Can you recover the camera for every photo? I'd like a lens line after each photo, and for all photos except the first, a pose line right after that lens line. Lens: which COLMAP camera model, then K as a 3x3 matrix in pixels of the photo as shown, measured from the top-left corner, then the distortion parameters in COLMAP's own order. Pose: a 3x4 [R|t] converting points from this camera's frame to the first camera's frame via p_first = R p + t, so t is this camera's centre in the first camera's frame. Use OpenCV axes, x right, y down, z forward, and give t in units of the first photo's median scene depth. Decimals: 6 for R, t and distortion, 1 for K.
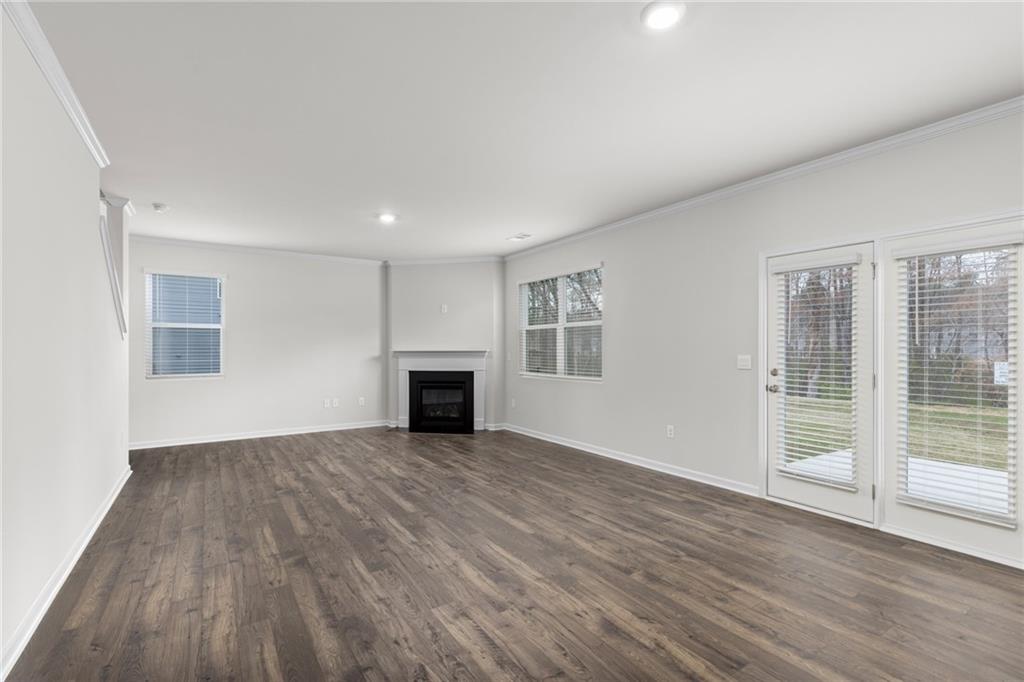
lens RADIAL K [[469.6, 0, 507.6], [0, 469.6, 345.3], [0, 0, 1]] dist [0.001626, 0.000424]
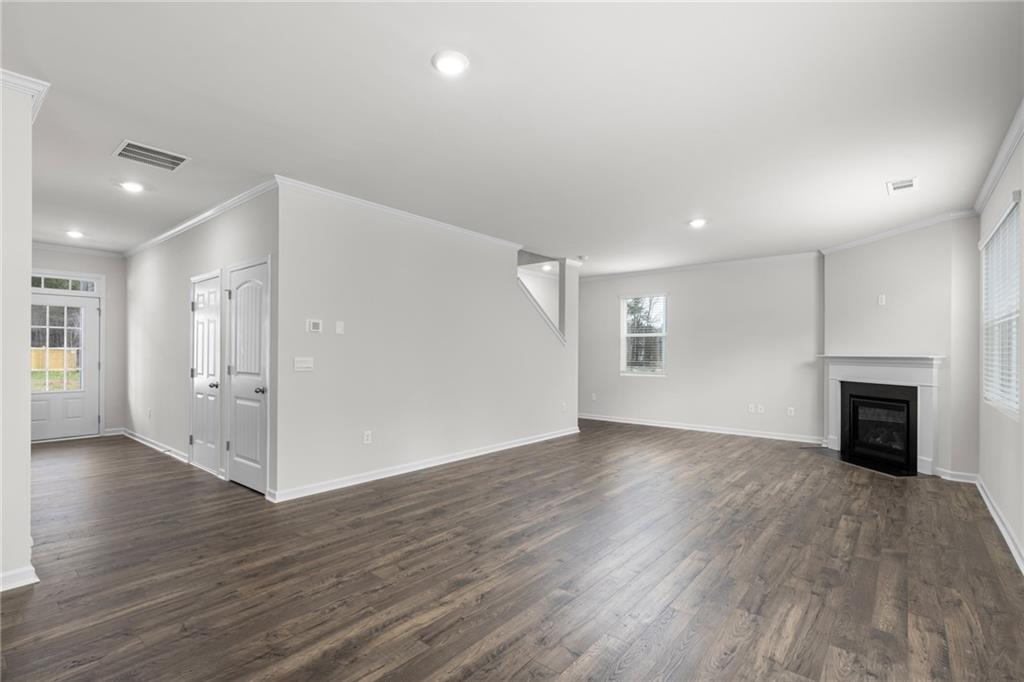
lens RADIAL K [[469.6, 0, 507.6], [0, 469.6, 345.3], [0, 0, 1]] dist [0.001626, 0.000424]
pose [[0.287550, -0.010493, -0.957708, 0.735987], [0.000325, 0.999941, -0.010858, 0.003203], [0.957766, 0.002811, 0.287536, 0.399152]]
